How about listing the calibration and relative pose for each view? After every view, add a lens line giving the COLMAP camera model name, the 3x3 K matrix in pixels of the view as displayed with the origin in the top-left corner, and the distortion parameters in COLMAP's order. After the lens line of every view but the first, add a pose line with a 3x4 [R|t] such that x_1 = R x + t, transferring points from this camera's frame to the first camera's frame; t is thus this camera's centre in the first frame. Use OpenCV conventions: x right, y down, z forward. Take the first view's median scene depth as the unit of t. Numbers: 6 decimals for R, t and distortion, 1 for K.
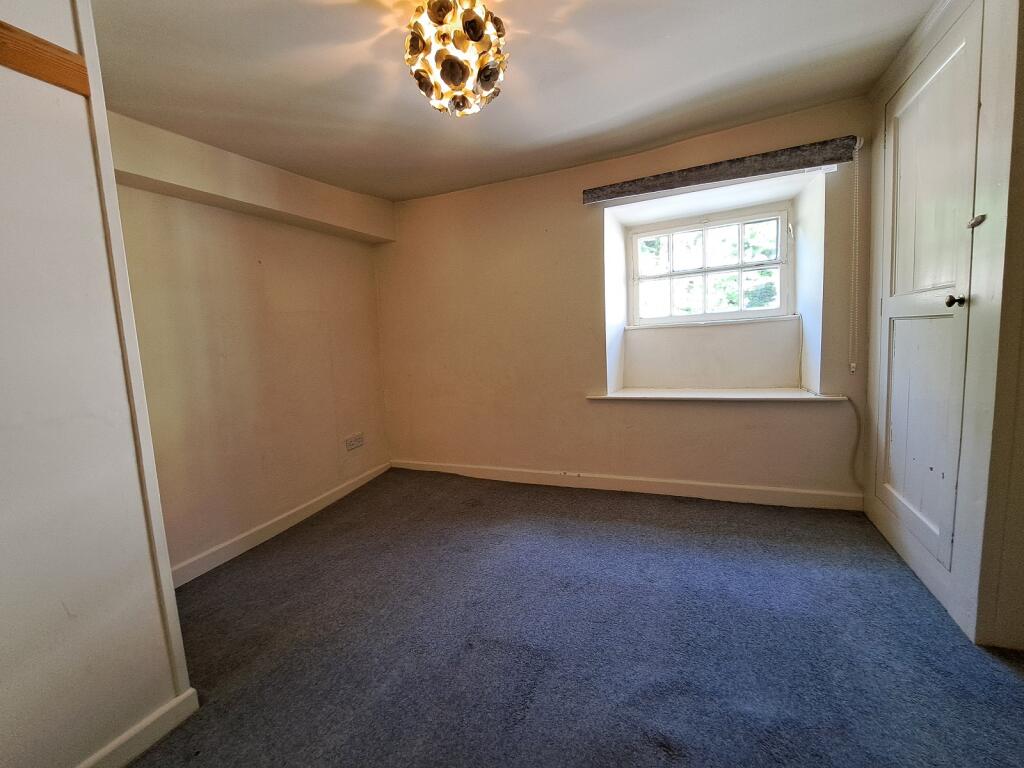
lens RADIAL K [[409.2, 0, 506.1], [0, 409.2, 382.5], [0, 0, 1]] dist [-0.011309, -0.001139]
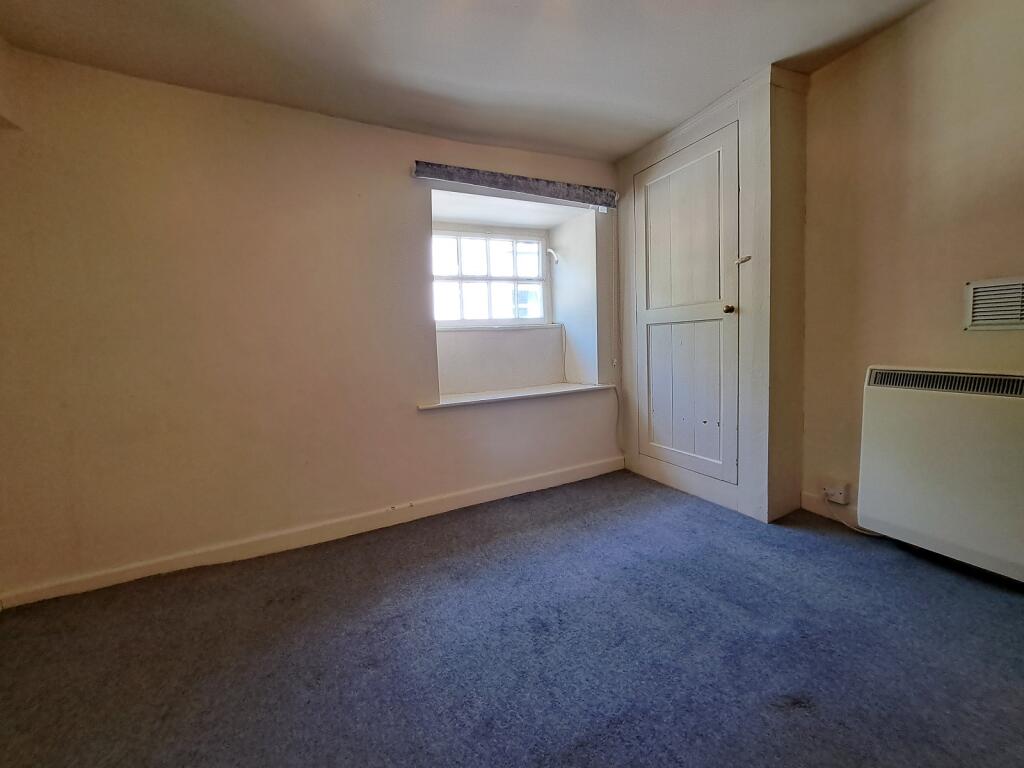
lens RADIAL K [[409.2, 0, 509.8], [0, 409.2, 379.4], [0, 0, 1]] dist [-0.011309, -0.001139]
pose [[0.638645, -0.044035, 0.768241, -0.378019], [0.088628, 0.995927, -0.016591, 0.010380], [-0.764381, 0.078683, 0.639946, 0.376896]]
